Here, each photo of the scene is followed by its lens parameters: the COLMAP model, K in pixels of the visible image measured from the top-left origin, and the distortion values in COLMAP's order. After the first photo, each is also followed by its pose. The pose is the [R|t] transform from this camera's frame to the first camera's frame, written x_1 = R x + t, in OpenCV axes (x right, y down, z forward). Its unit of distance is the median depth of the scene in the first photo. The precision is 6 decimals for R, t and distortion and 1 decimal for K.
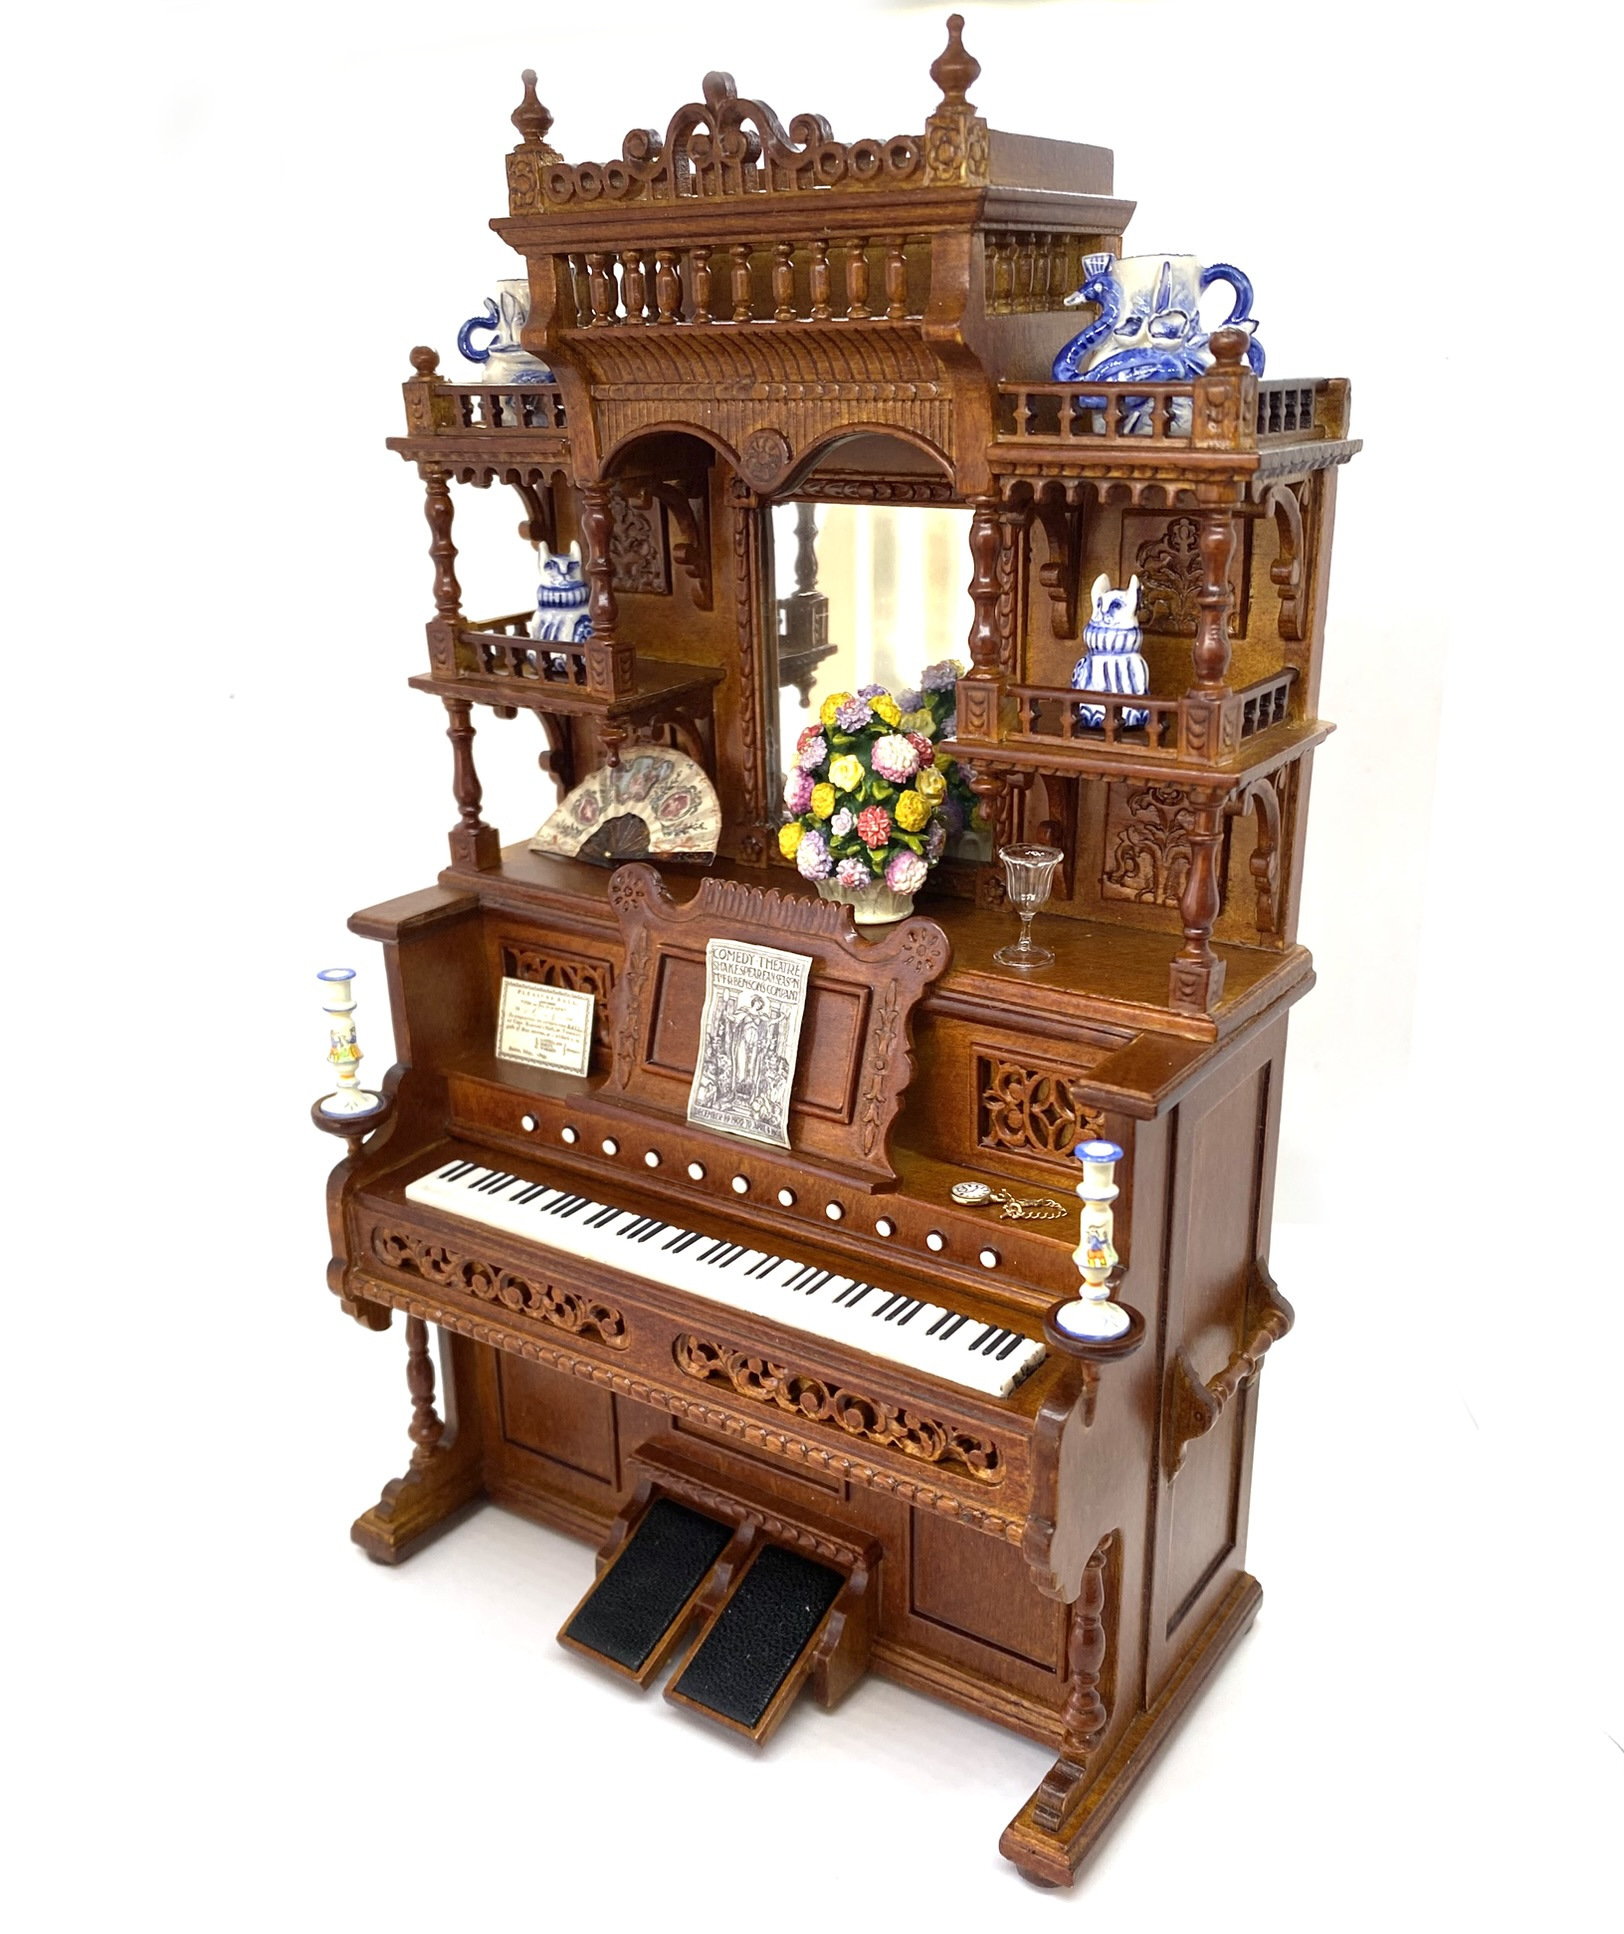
lens RADIAL K [[1774.8, 0, 824.2], [0, 1774.8, 1035.4], [0, 0, 1]] dist [0.184730, -0.585051]
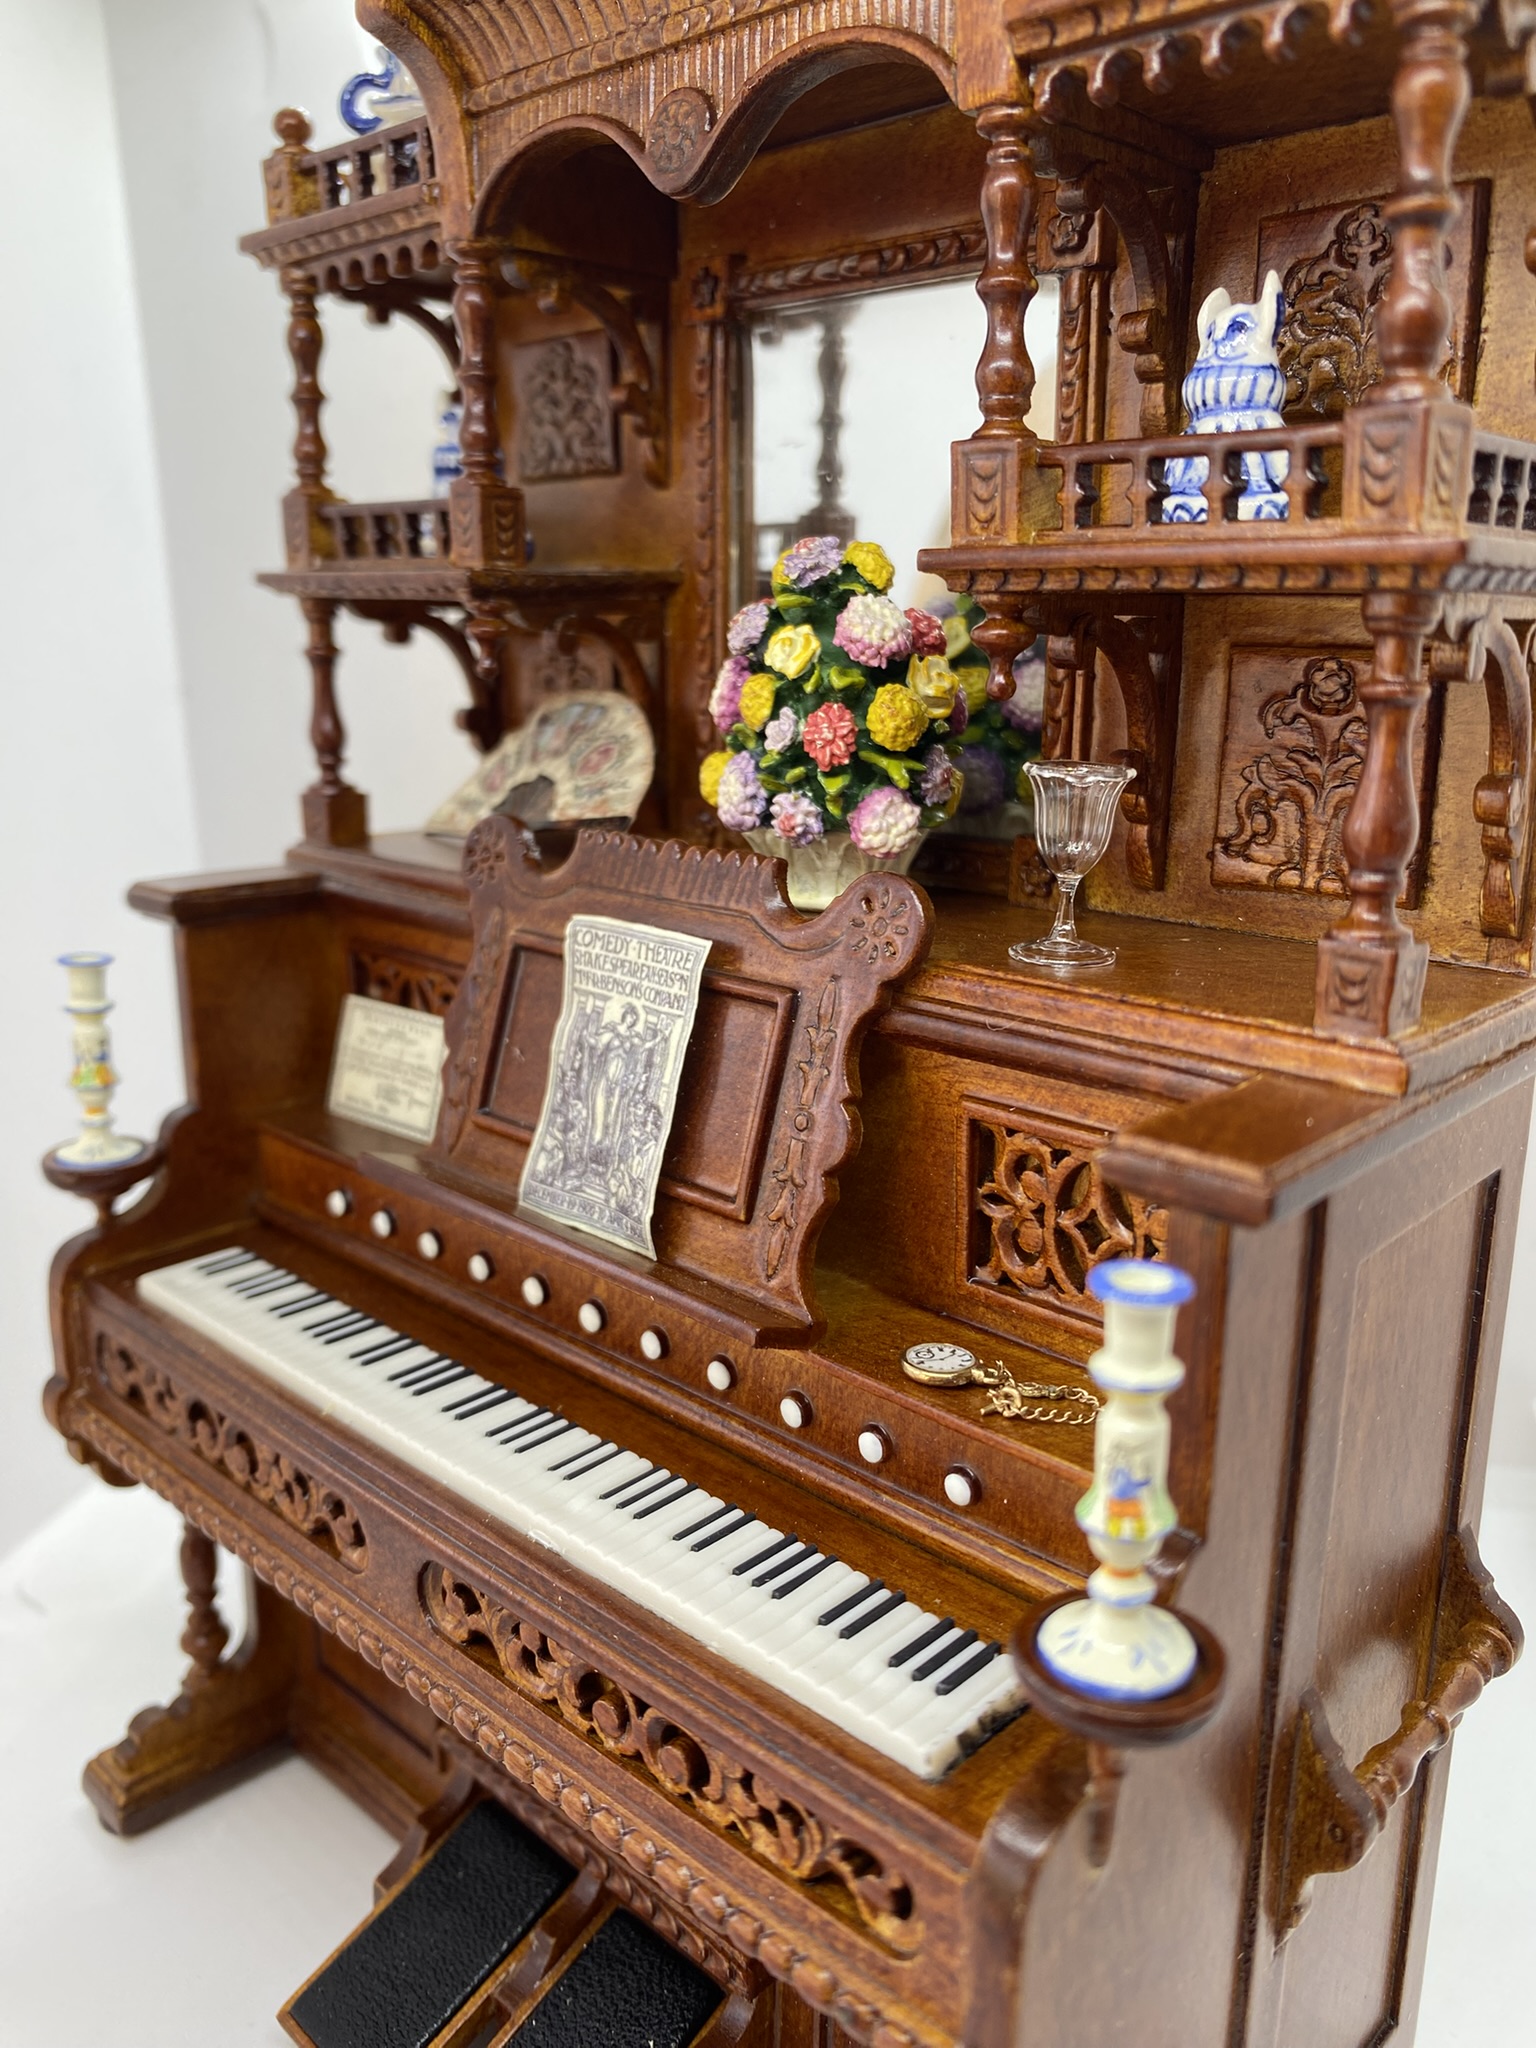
lens RADIAL K [[1612.2, 0, 780.4], [0, 1612.2, 987.8], [0, 0, 1]] dist [0.064302, -0.205555]
pose [[0.986062, 0.062771, -0.154084, 0.100110], [-0.085090, 0.986084, -0.142823, 0.047602], [0.142974, 0.153943, 0.977681, 0.459962]]
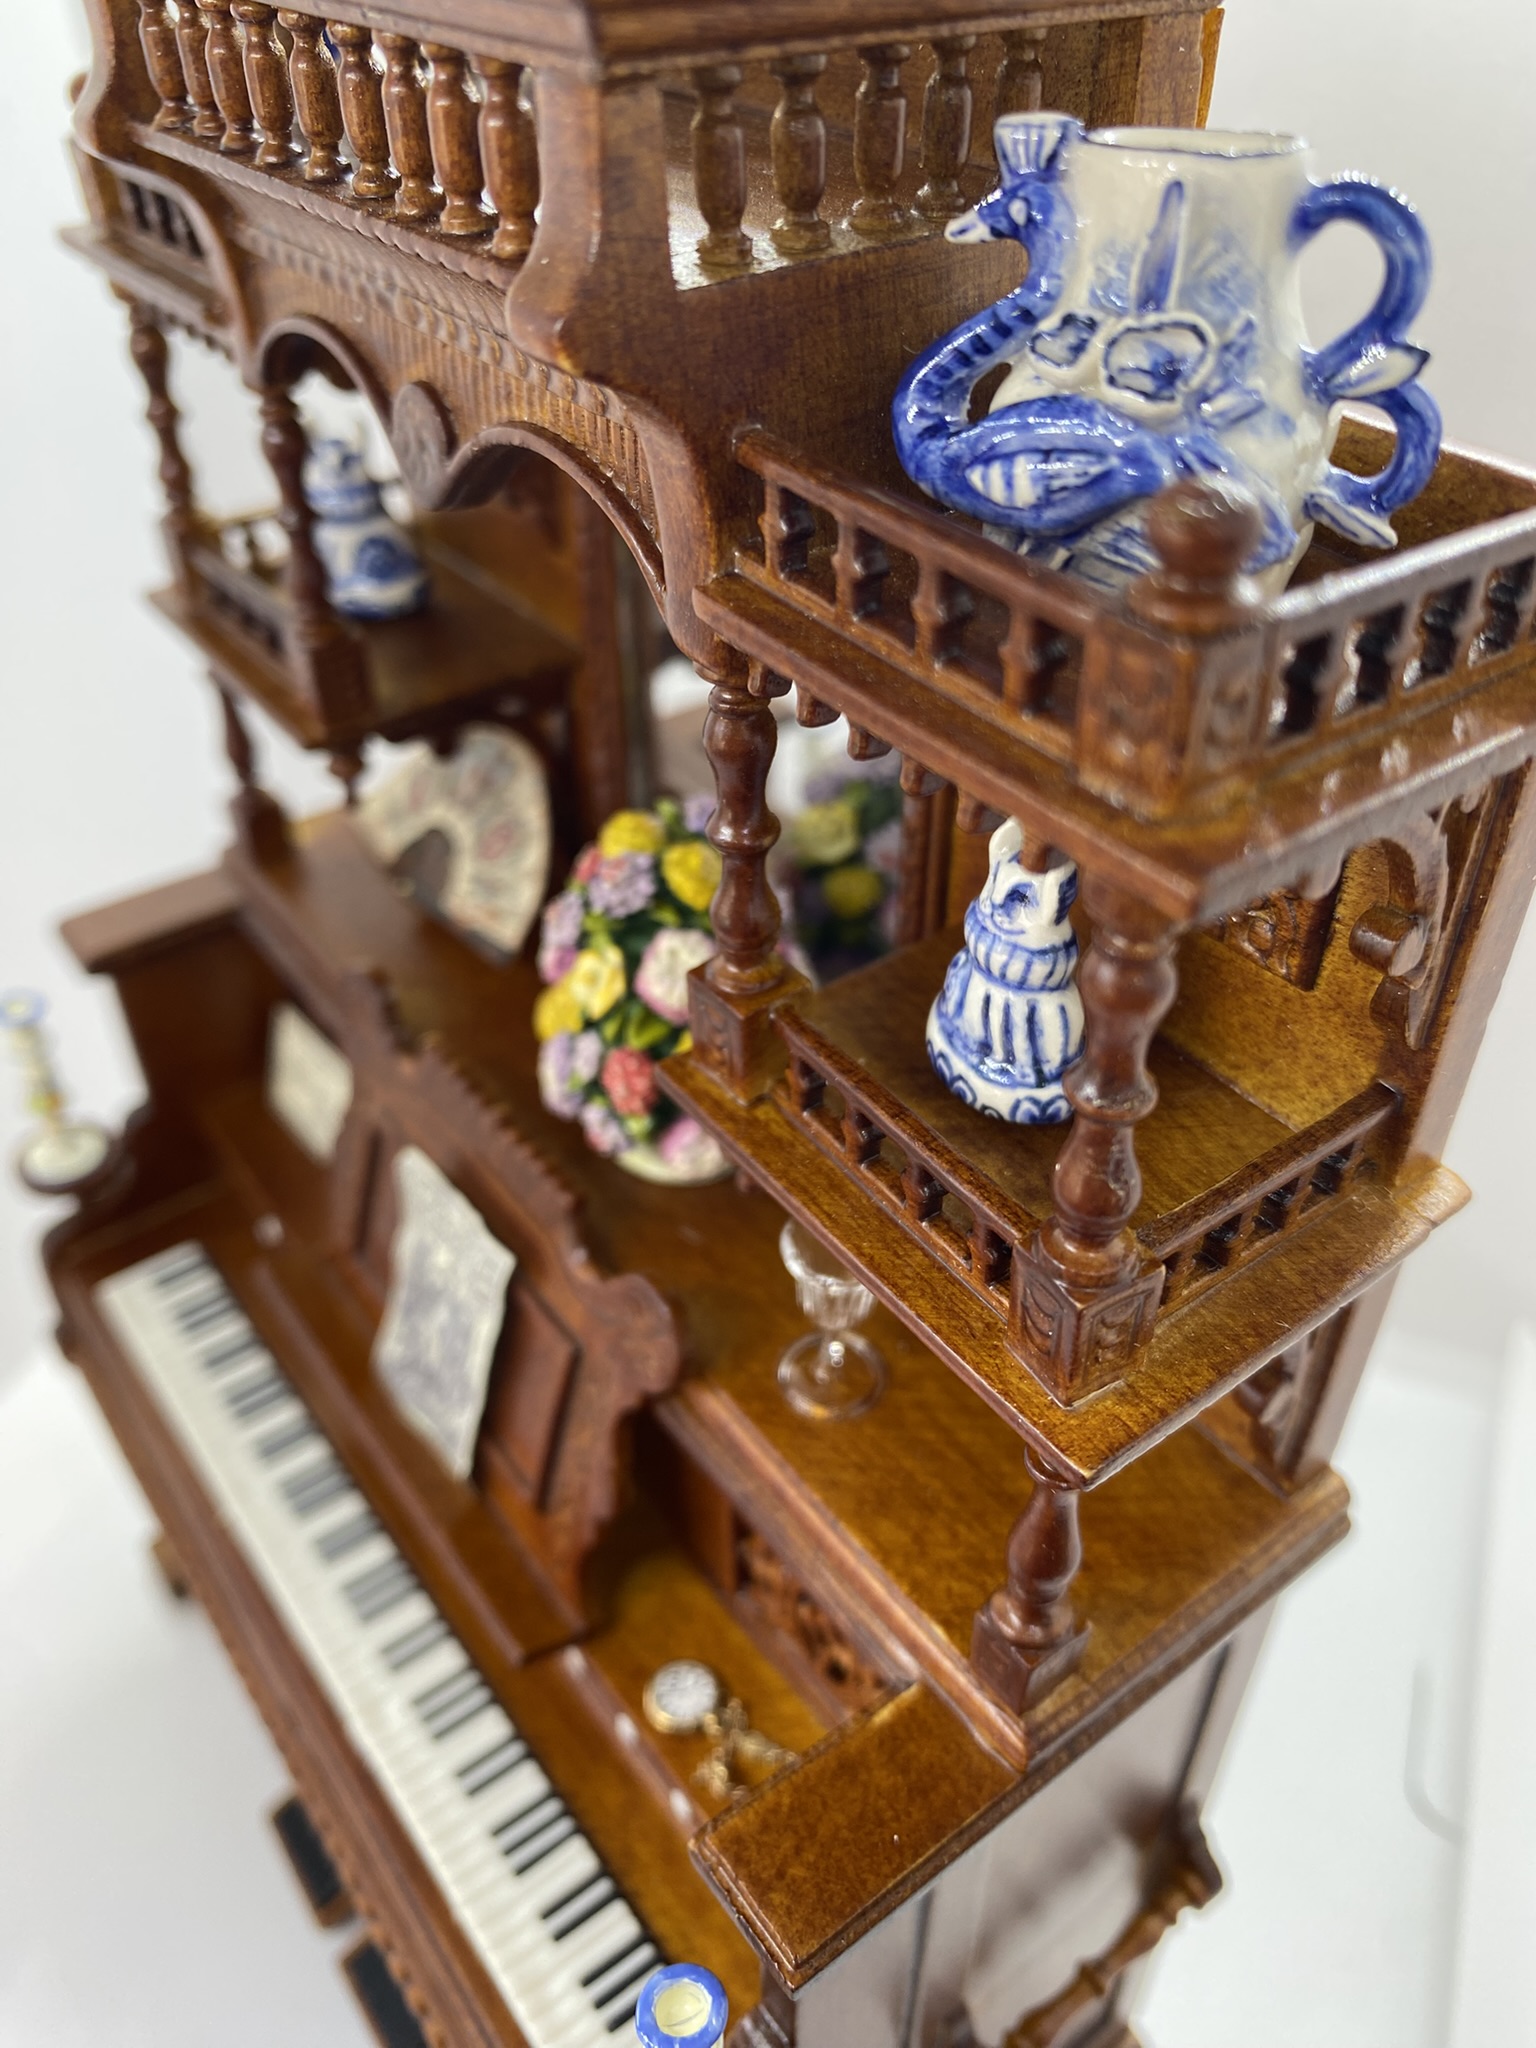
lens RADIAL K [[1635.3, 0, 786.5], [0, 1635.3, 994.6], [0, 0, 1]] dist [-0.020971, -0.037843]
pose [[0.945813, 0.217703, -0.240921, 0.191553], [-0.142247, 0.944763, 0.295278, -0.298979], [0.291896, -0.245007, 0.924537, 0.527874]]
